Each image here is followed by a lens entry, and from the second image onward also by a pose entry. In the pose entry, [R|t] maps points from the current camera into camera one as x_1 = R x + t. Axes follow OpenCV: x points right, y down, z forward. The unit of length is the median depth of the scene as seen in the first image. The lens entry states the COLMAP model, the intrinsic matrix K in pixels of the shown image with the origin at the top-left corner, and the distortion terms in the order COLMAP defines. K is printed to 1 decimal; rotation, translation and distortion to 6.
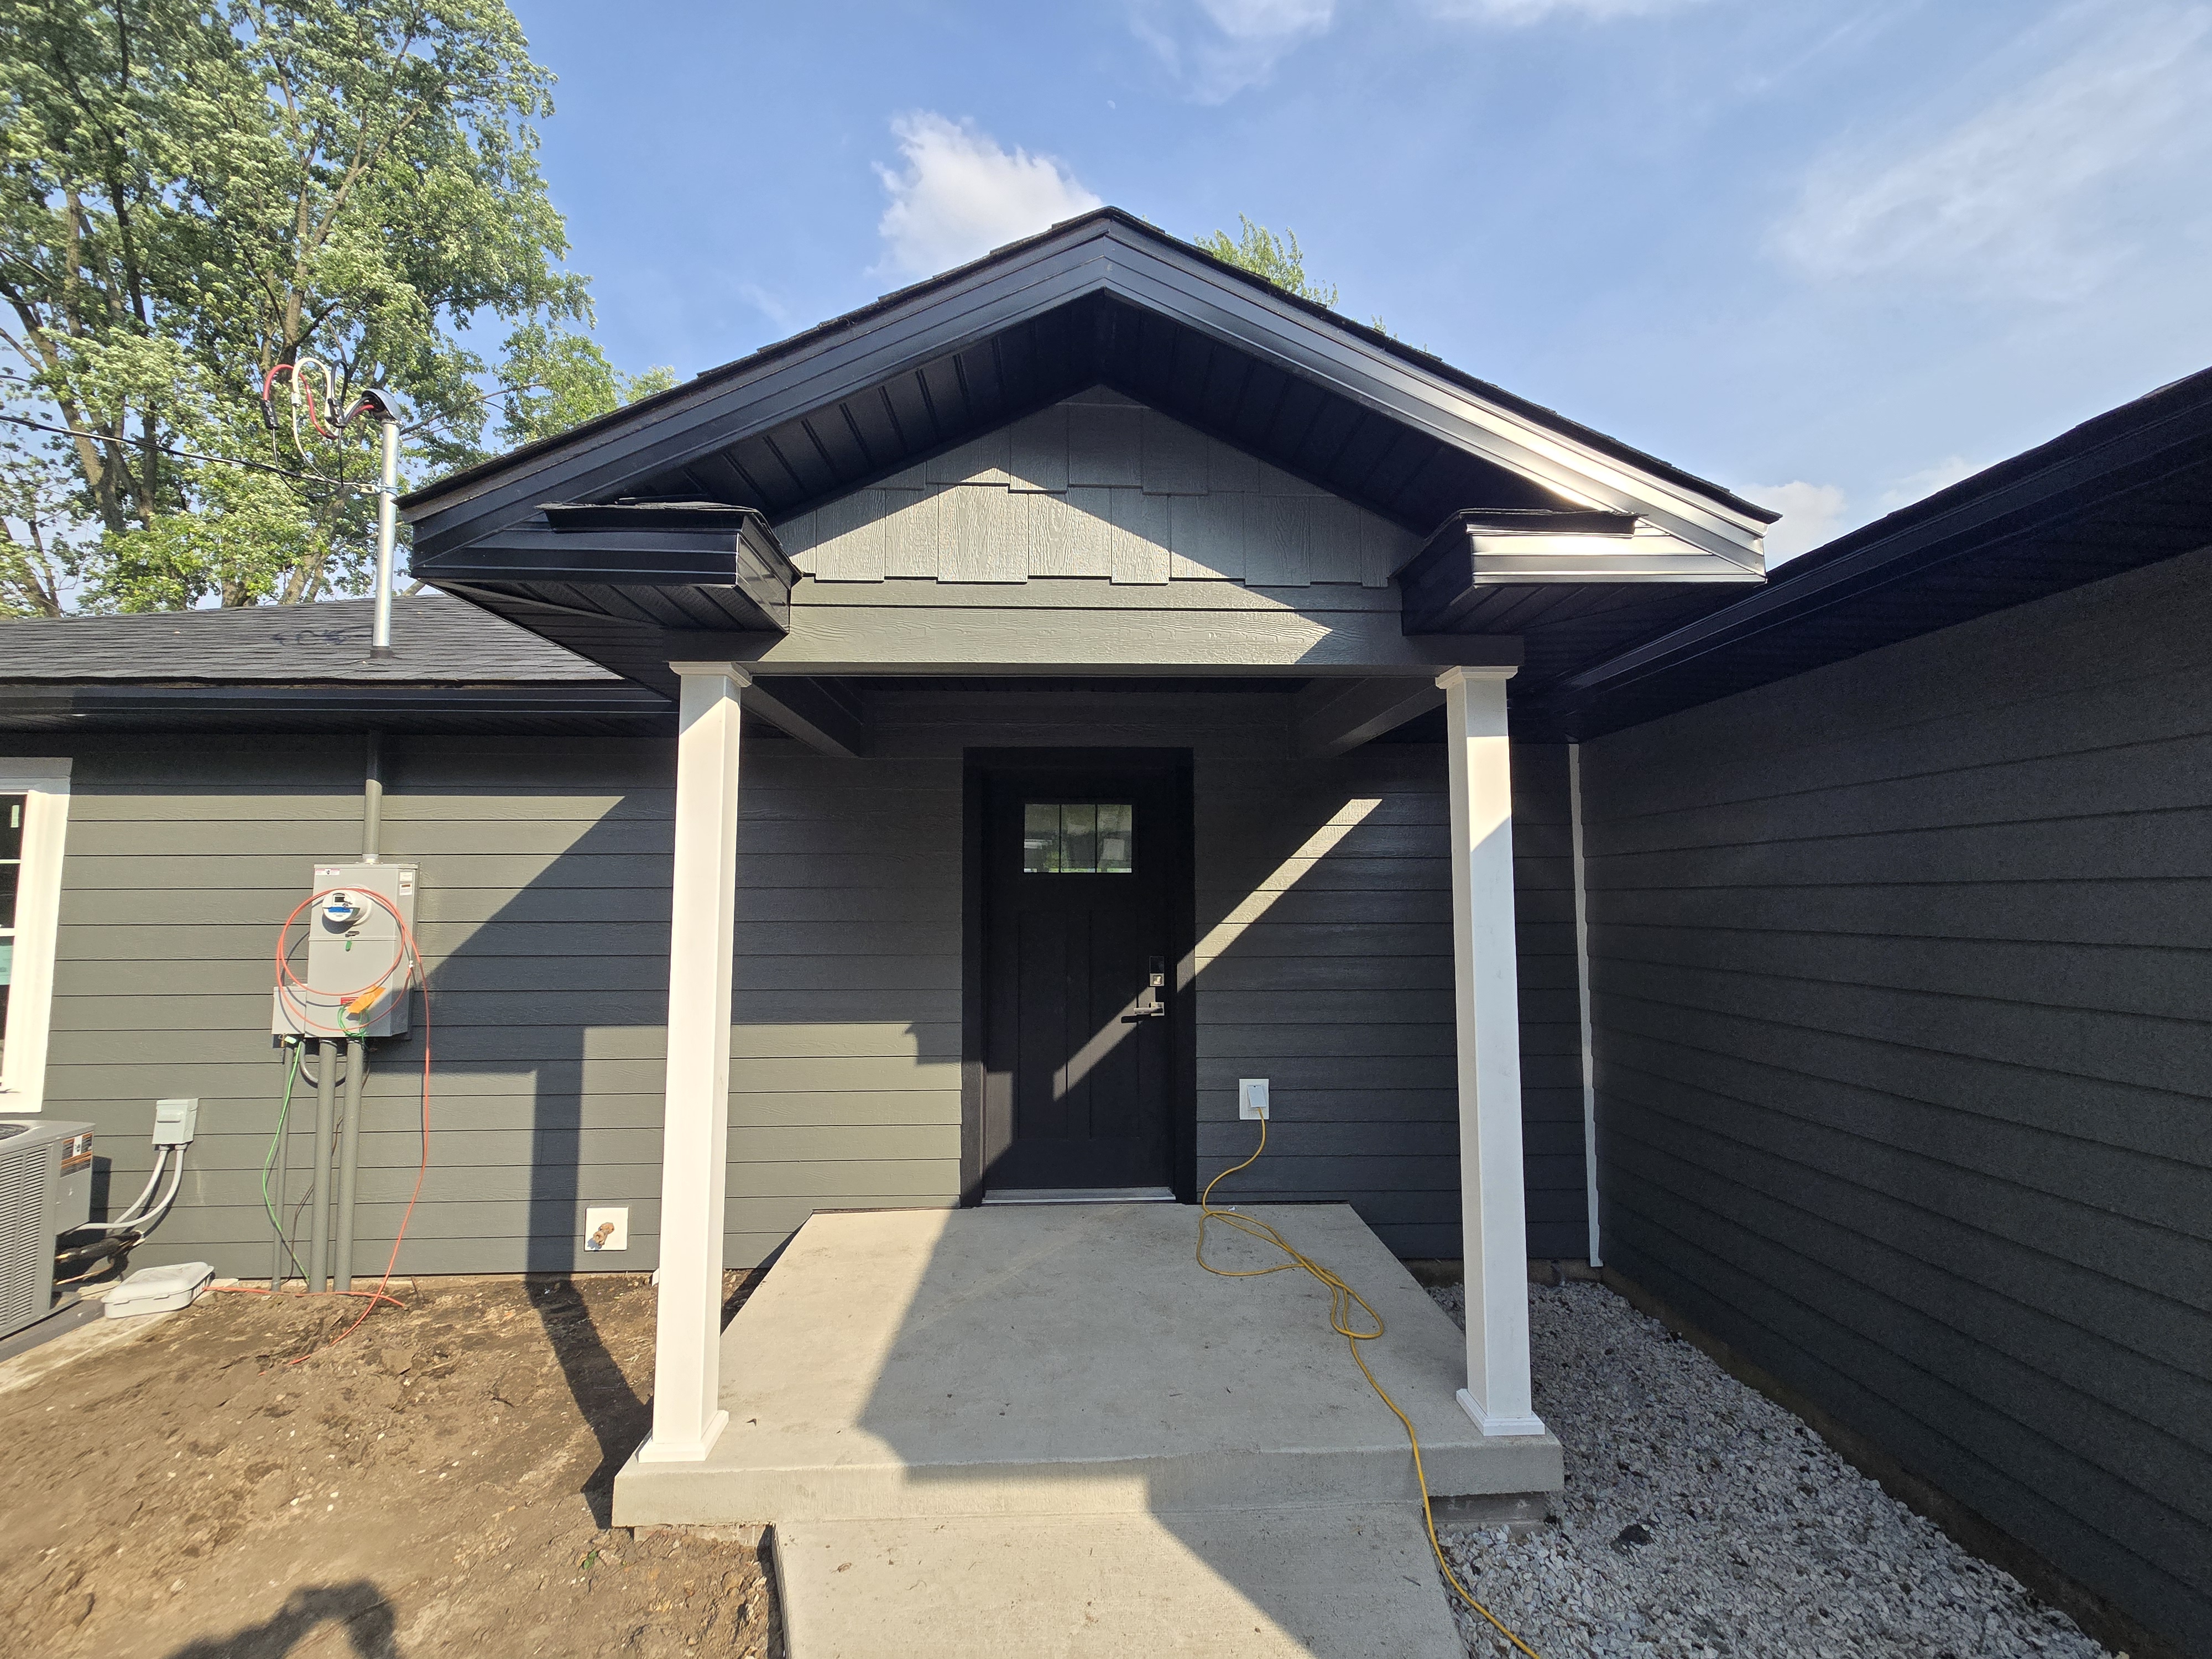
lens RADIAL K [[891.8, 0, 1106.0], [0, 891.8, 829.5], [0, 0, 1]] dist [-0.002581, 0.000073]
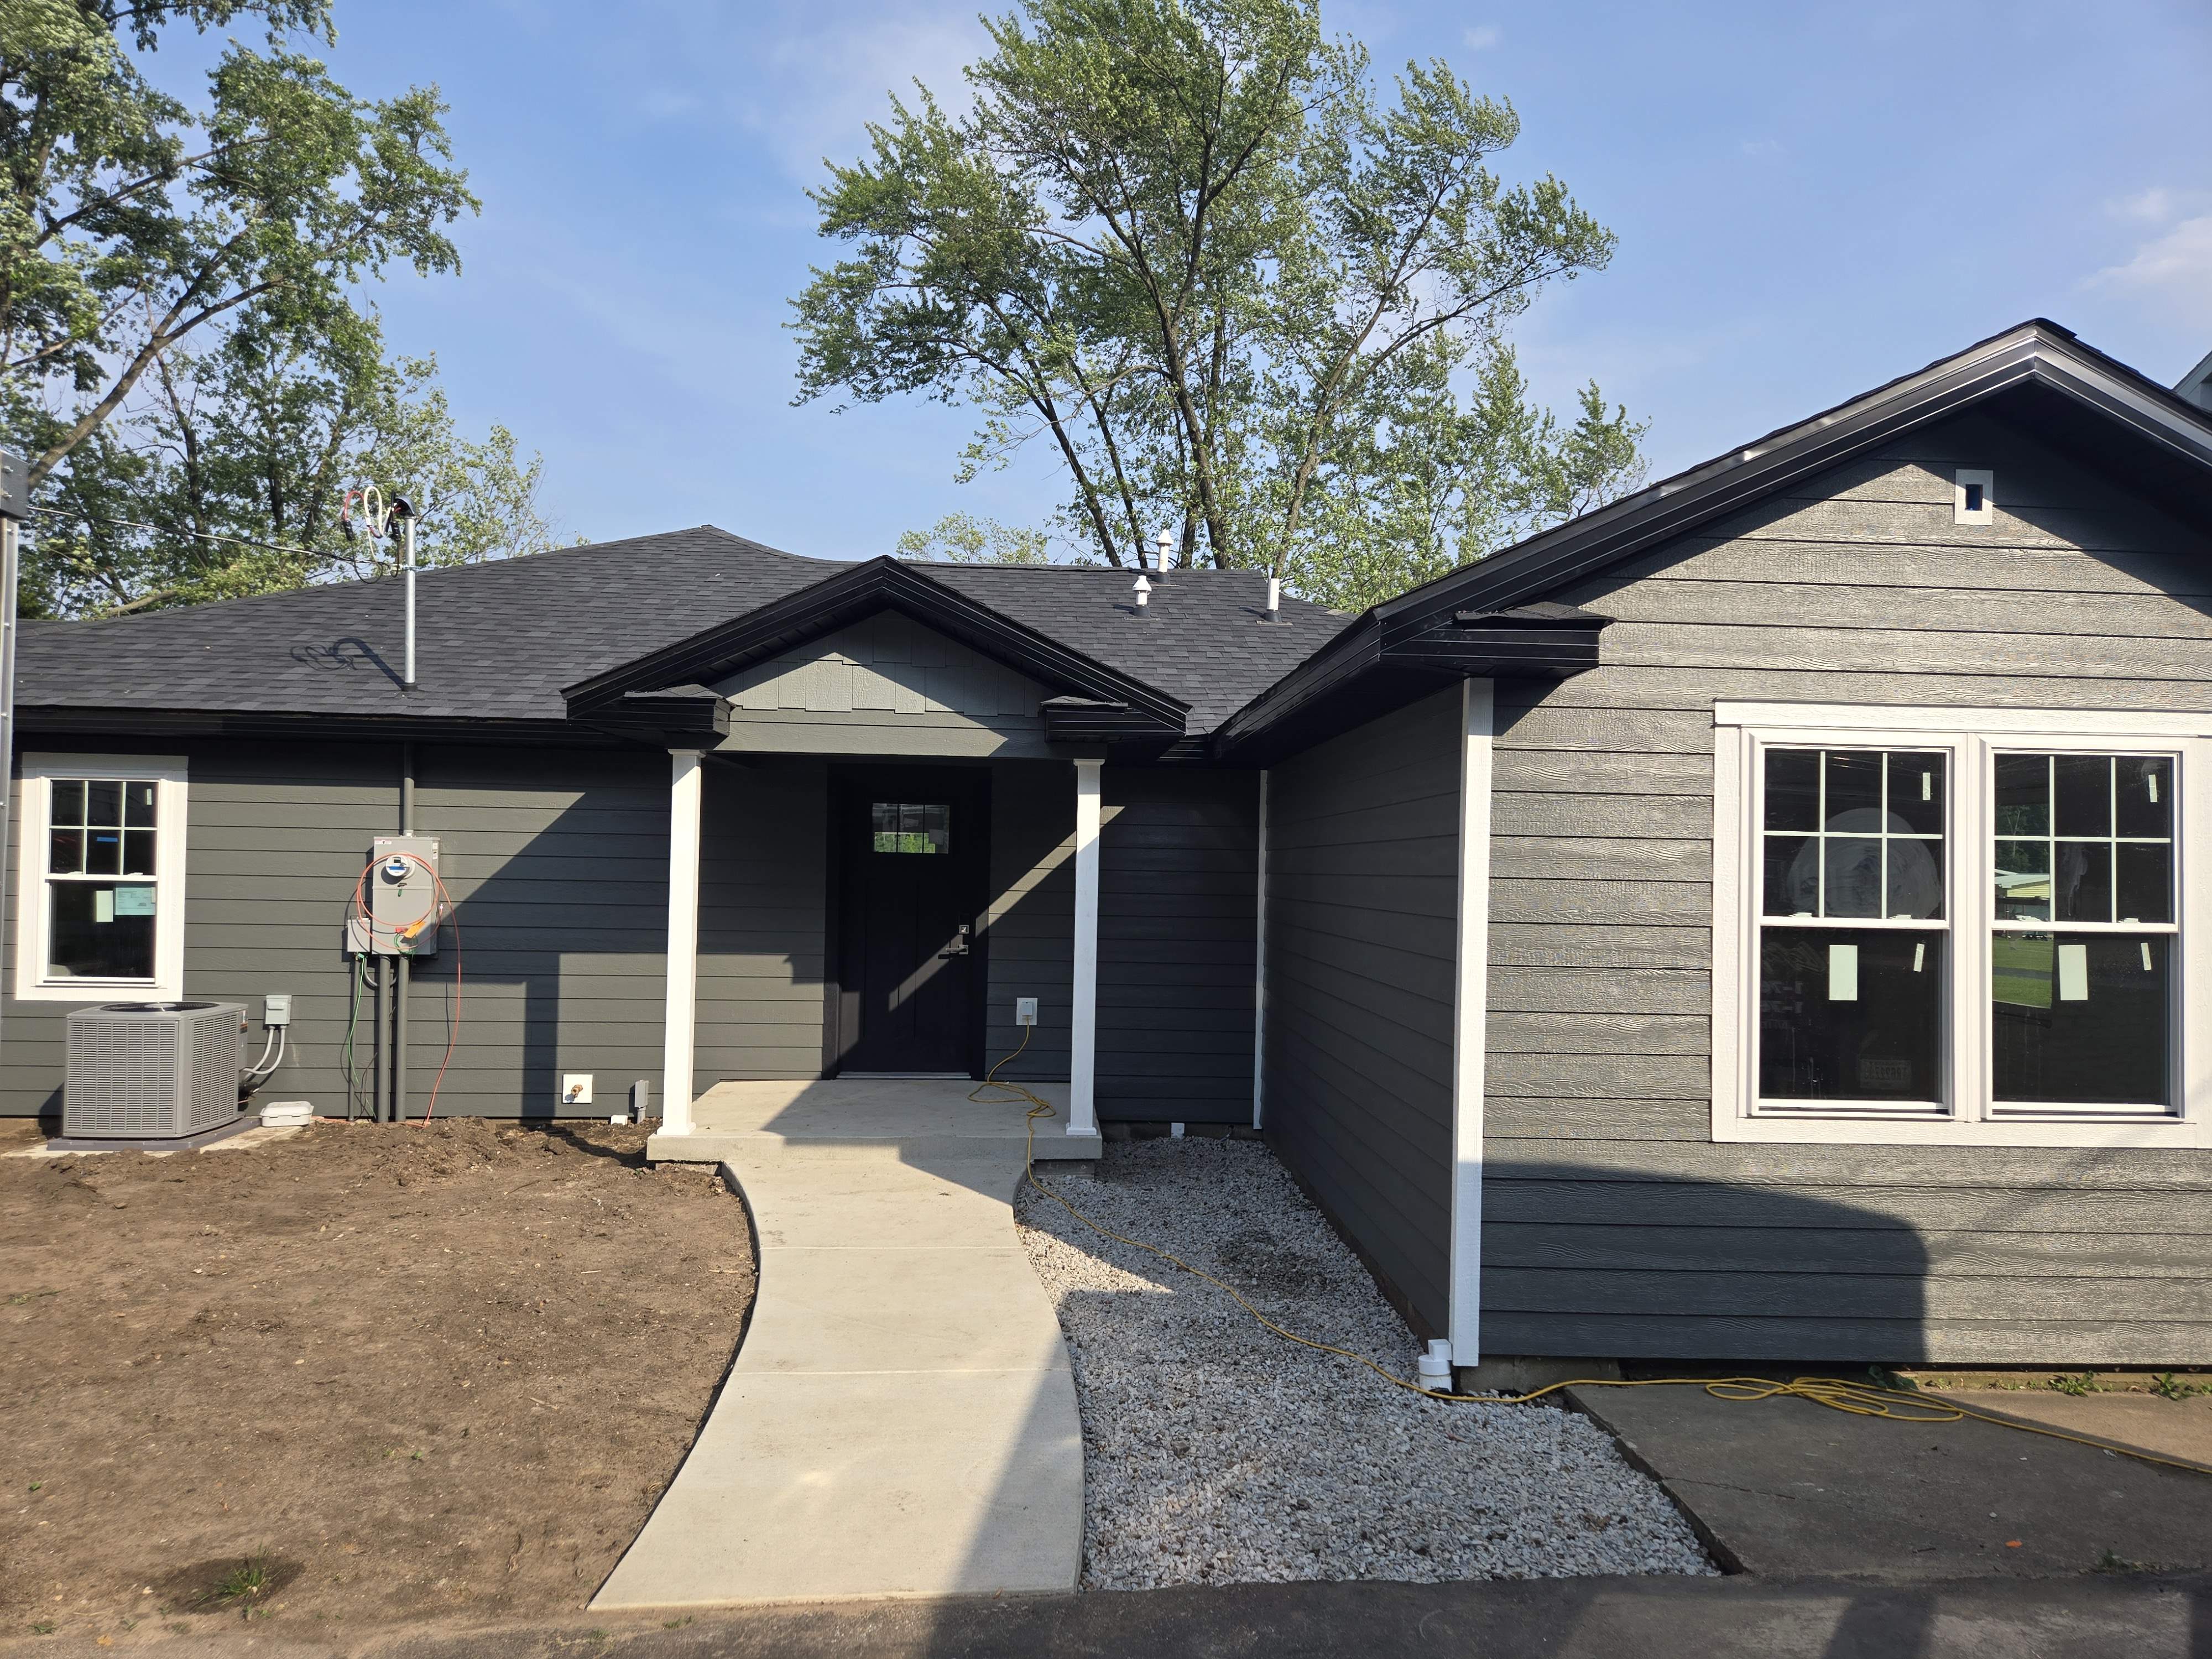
lens RADIAL K [[1360.7, 0, 1131.0], [0, 1360.7, 854.7], [0, 0, 1]] dist [0.029557, -0.002968]
pose [[0.999176, 0.022555, 0.033742, 0.265427], [-0.024811, 0.997377, 0.068002, -0.111890], [-0.032119, -0.068783, 0.997114, -1.247937]]
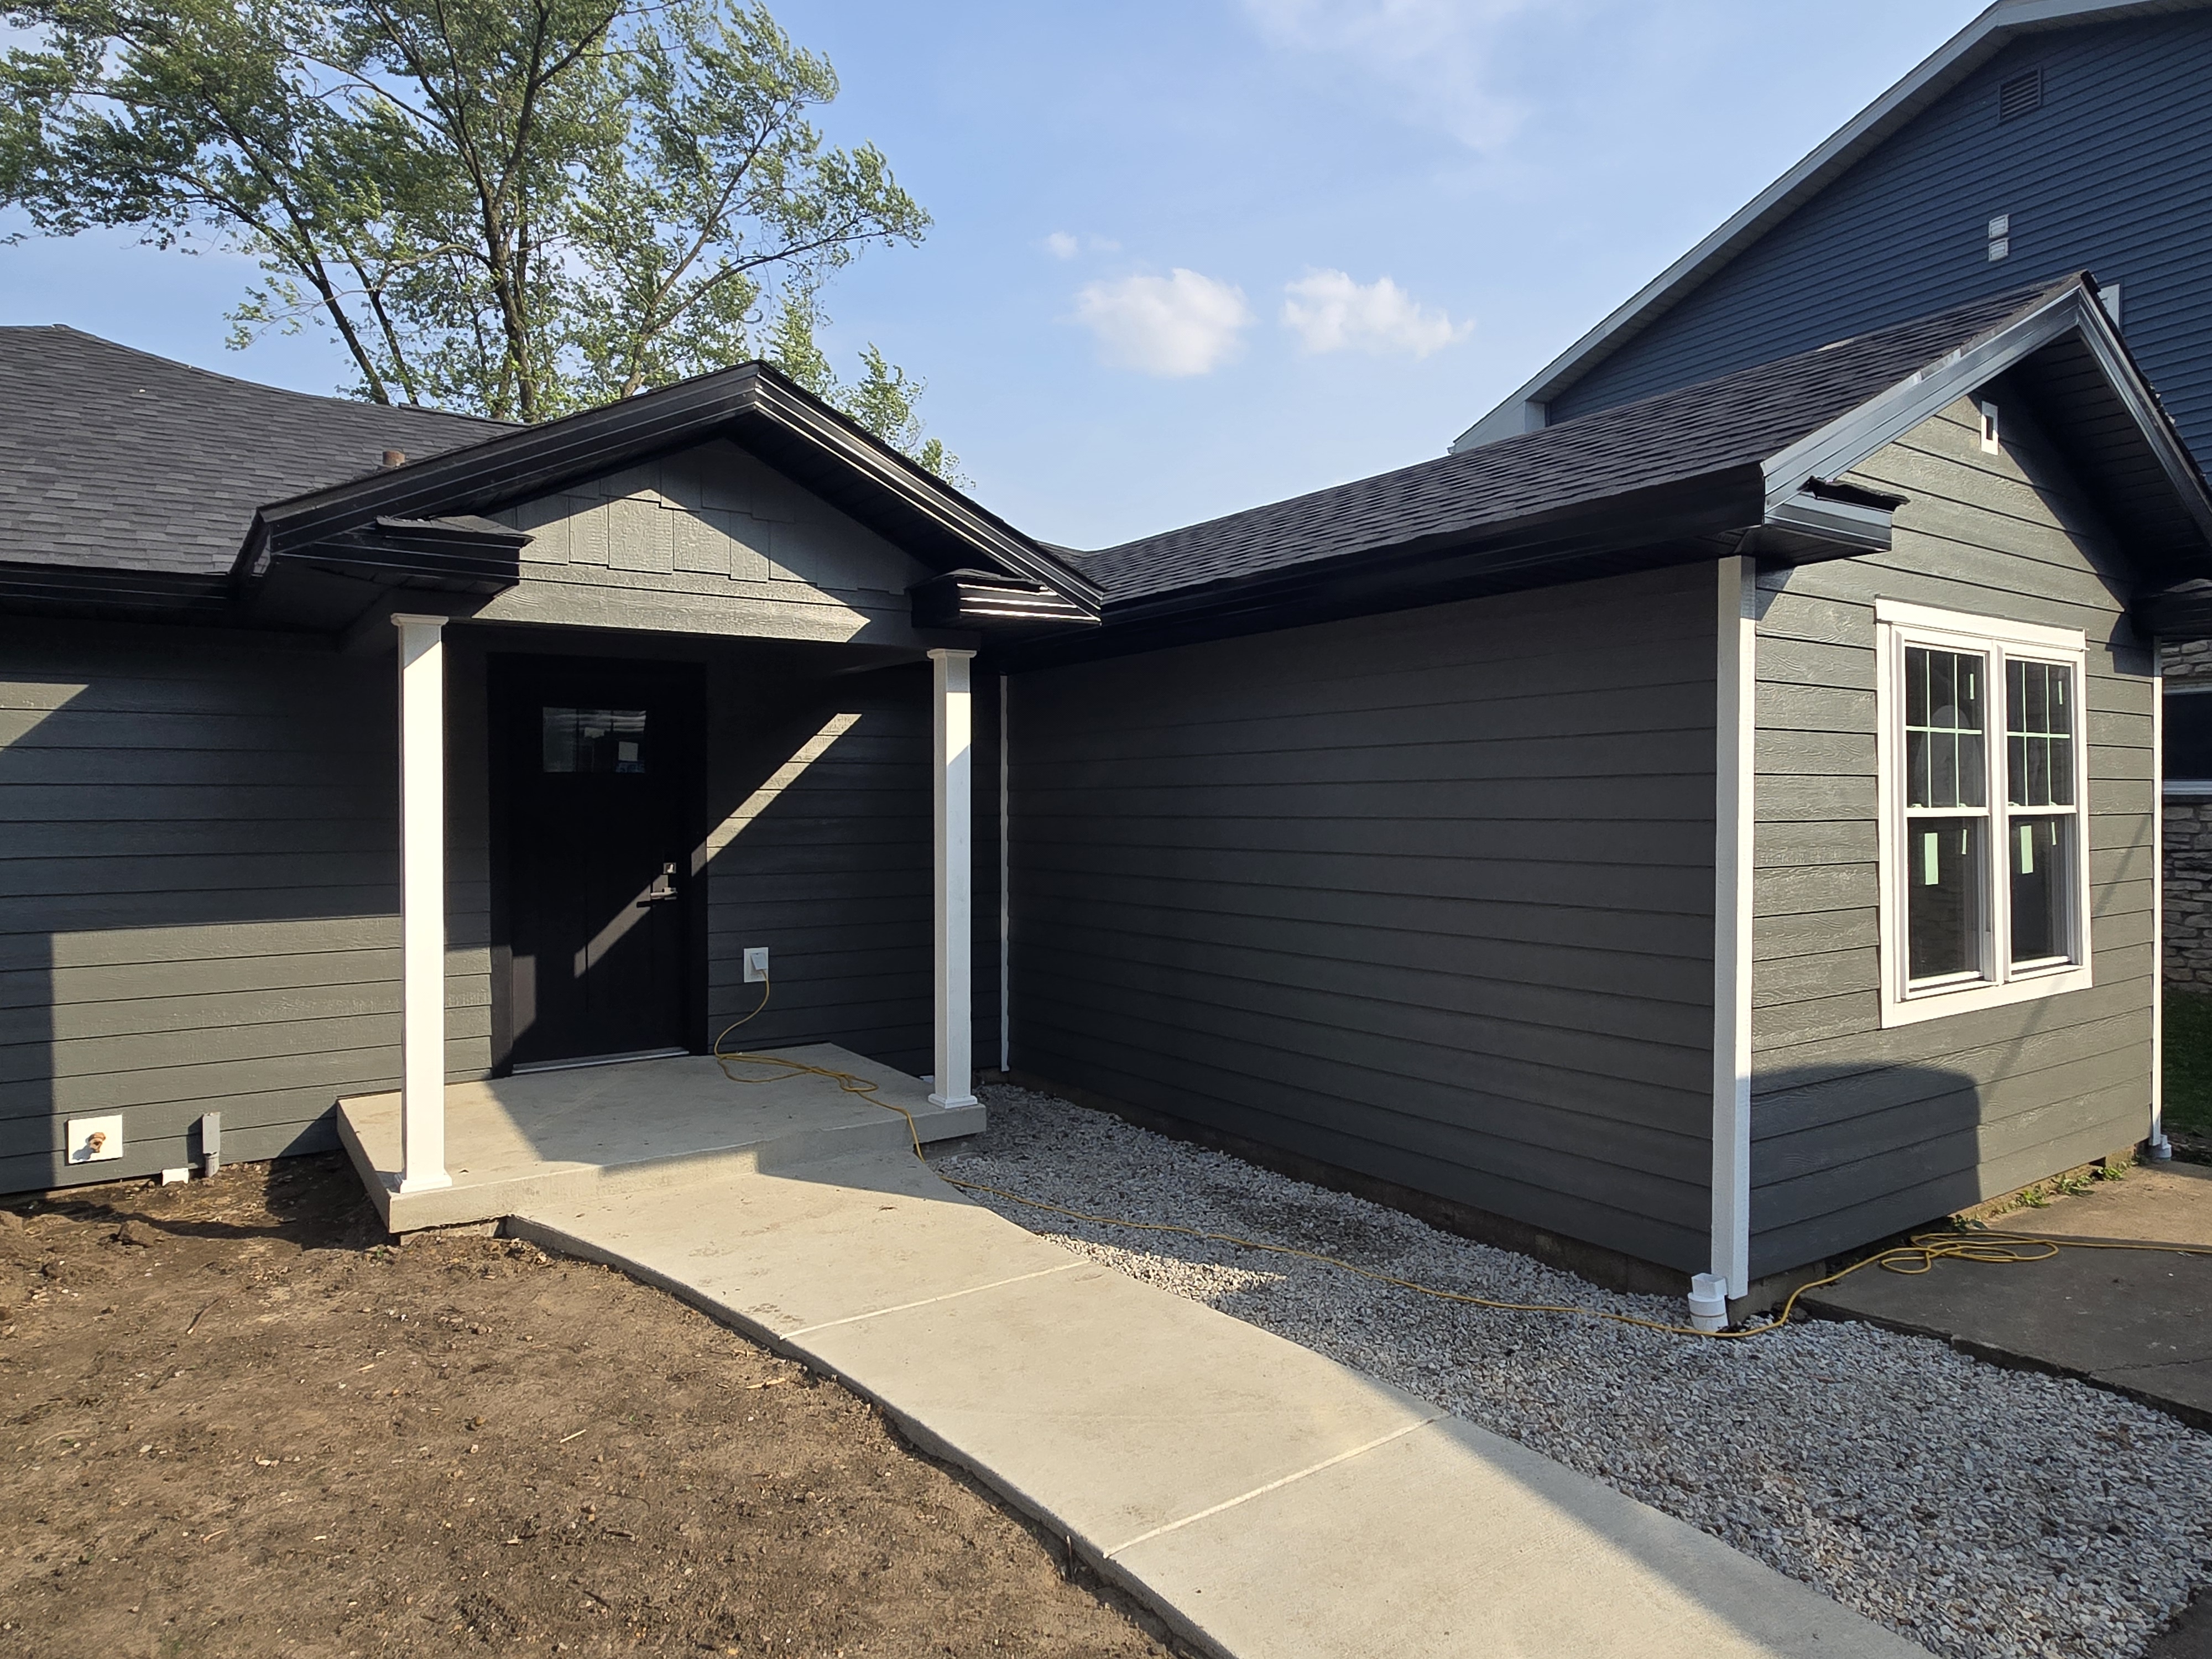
lens RADIAL K [[1284.6, 0, 1076.3], [0, 1284.6, 817.6], [0, 0, 1]] dist [-0.024419, 0.025839]
pose [[0.853408, -0.007250, 0.521193, -0.373653], [-0.039014, 0.996210, 0.077739, -0.044095], [-0.519782, -0.086677, 0.849891, -0.685168]]
